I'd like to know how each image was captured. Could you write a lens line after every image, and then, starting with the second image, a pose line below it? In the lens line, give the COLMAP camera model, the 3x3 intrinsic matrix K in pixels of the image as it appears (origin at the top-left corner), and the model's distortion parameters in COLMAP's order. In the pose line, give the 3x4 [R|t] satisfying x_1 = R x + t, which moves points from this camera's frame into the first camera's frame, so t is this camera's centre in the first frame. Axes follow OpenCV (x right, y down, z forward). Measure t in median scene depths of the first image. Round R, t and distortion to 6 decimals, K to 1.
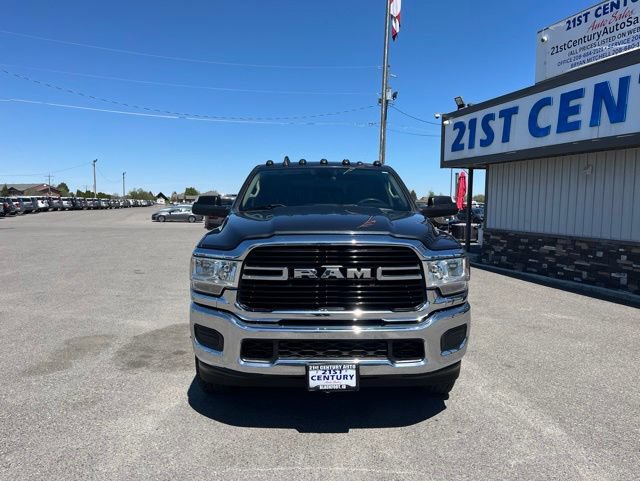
lens RADIAL K [[482.8, 0, 318.6], [0, 482.8, 238.0], [0, 0, 1]] dist [0.066306, -0.086148]
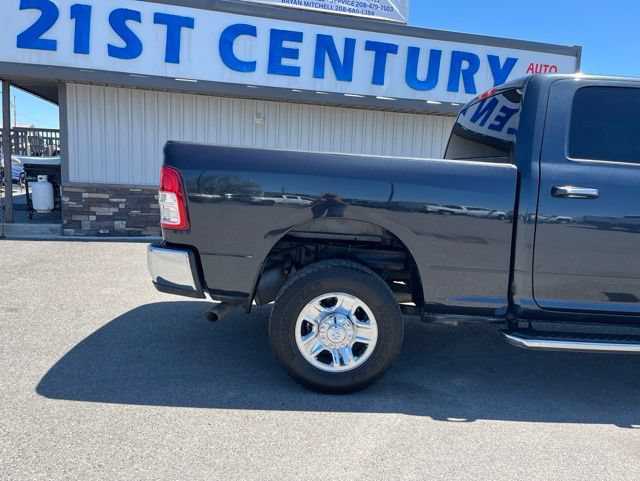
lens RADIAL K [[482.8, 0, 318.7], [0, 482.8, 241.6], [0, 0, 1]] dist [0.066306, -0.086148]
pose [[0.025219, -0.151549, 0.988128, -0.431318], [0.026612, 0.988194, 0.150880, -0.043676], [-0.999328, 0.022491, 0.028954, 0.896868]]
